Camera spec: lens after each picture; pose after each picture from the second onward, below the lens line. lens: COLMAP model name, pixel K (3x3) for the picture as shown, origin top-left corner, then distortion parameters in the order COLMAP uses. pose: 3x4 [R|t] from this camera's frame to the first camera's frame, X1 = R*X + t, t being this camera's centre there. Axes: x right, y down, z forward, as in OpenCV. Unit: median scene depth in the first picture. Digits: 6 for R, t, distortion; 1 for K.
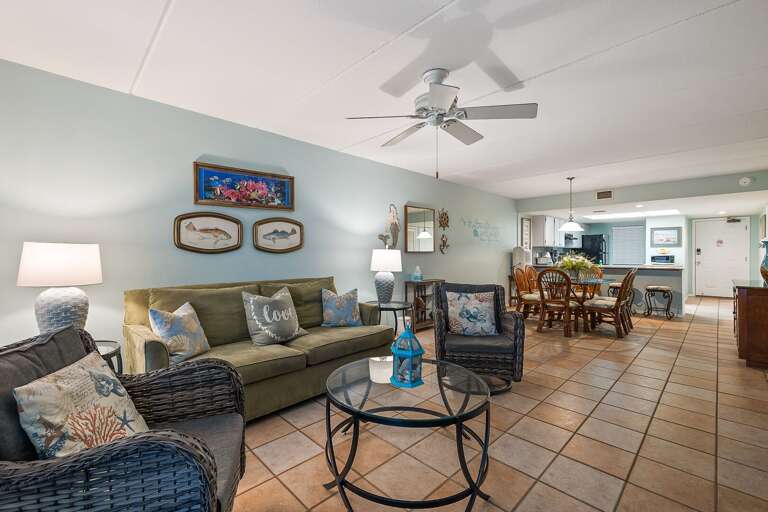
lens RADIAL K [[340.1, 0, 384.3], [0, 340.1, 252.4], [0, 0, 1]] dist [0.002910, 0.000229]
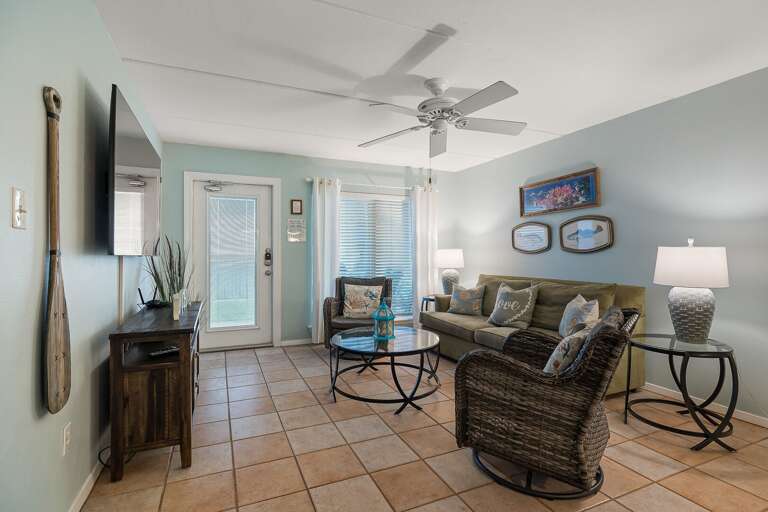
lens RADIAL K [[374.5, 0, 383.8], [0, 374.5, 256.2], [0, 0, 1]] dist [-0.001305, -0.000176]
pose [[-0.351976, 0.000839, -0.936009, 0.884890], [-0.001145, 0.999998, 0.001327, 0.009939], [0.936008, 0.001539, -0.351974, 0.859824]]
